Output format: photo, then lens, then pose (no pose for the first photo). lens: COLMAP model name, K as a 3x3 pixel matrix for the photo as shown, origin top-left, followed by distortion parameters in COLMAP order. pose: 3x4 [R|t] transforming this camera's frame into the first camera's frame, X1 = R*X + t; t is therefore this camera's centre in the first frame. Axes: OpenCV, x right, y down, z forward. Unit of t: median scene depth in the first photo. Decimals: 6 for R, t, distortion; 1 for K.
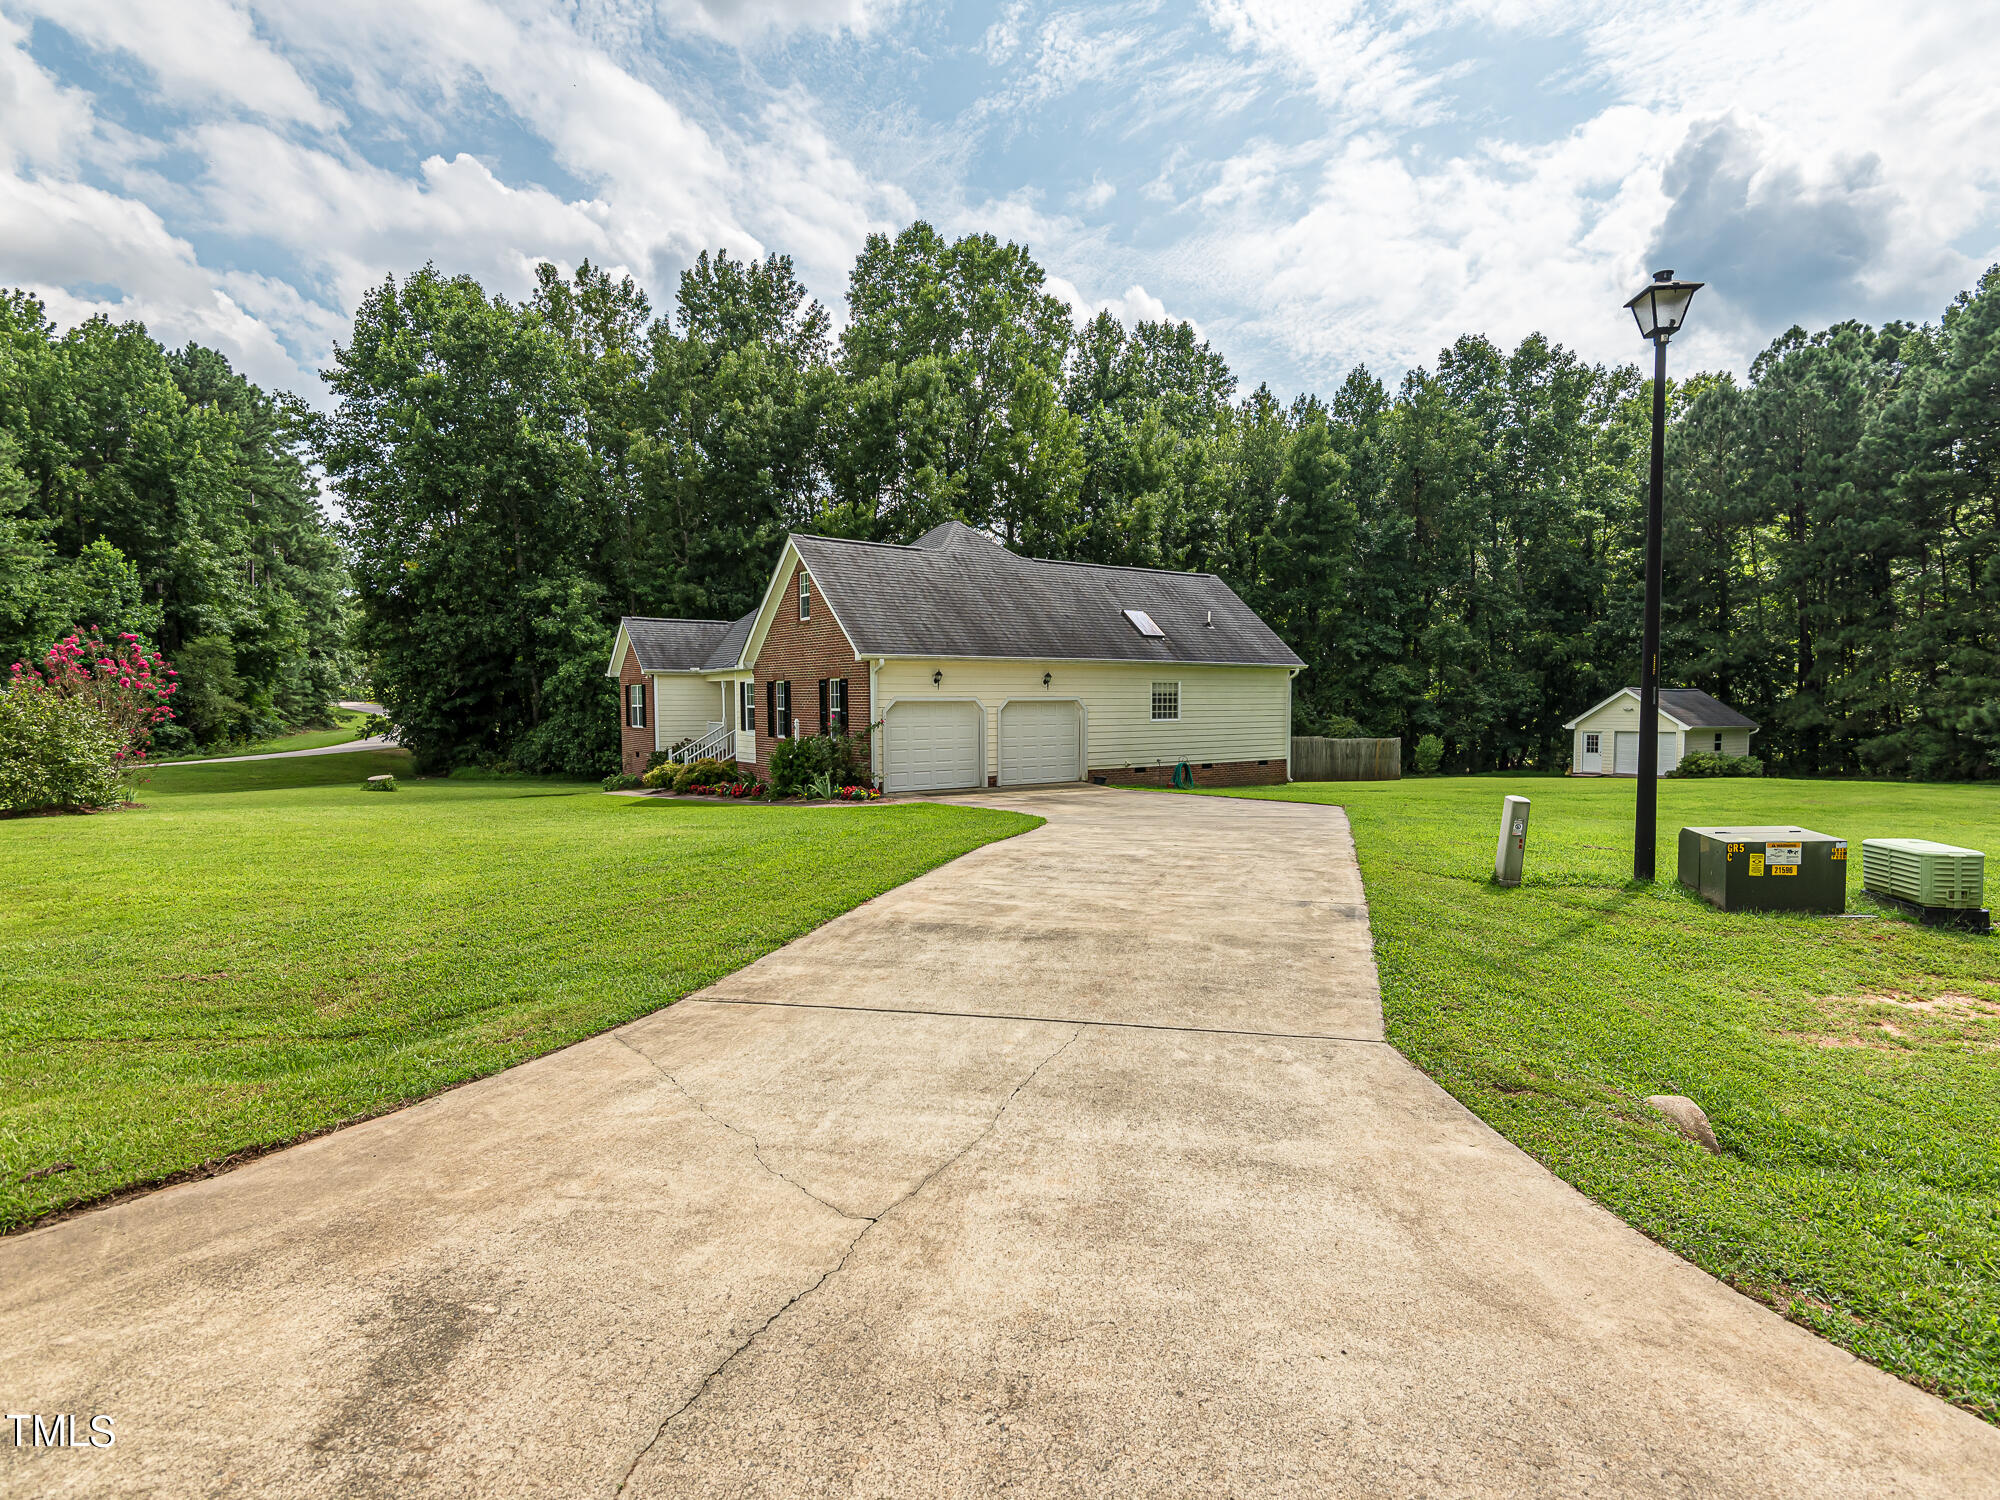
lens RADIAL K [[1004.2, 0, 1000.0], [0, 1004.2, 750.0], [0, 0, 1]] dist [0.039995, -0.033671]
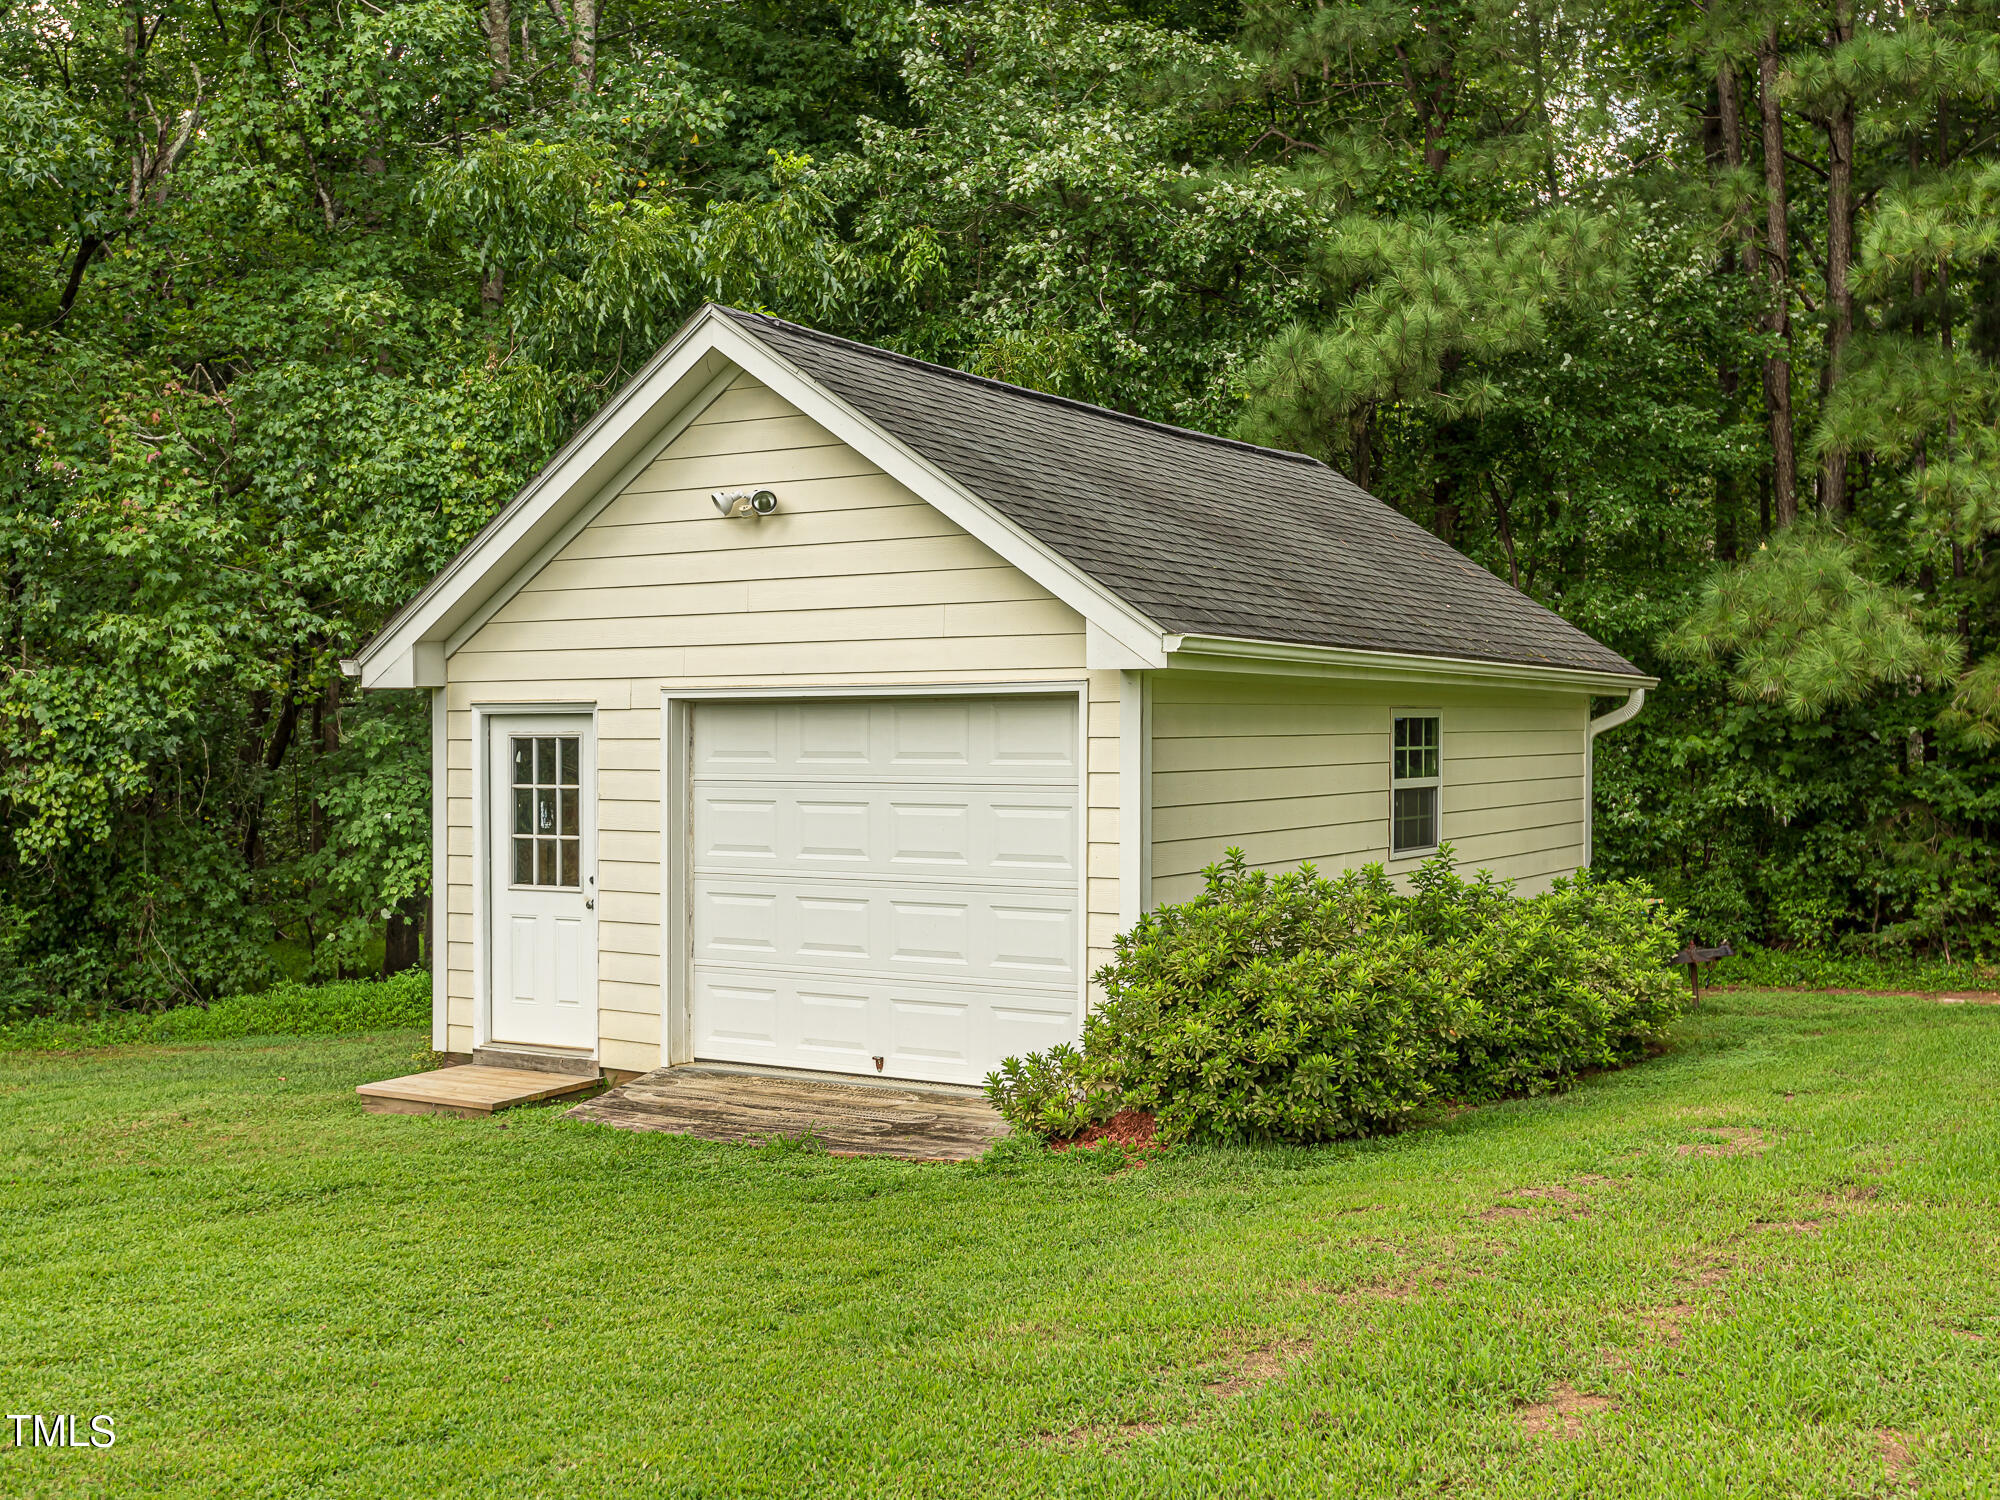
lens RADIAL K [[2161.9, 0, 991.3], [0, 2161.9, 760.5], [0, 0, 1]] dist [0.013689, -0.014112]
pose [[0.917774, -0.014713, 0.396831, 0.548914], [0.018847, 0.999801, -0.006519, -0.009074], [-0.396656, 0.013462, 0.917869, 0.770097]]
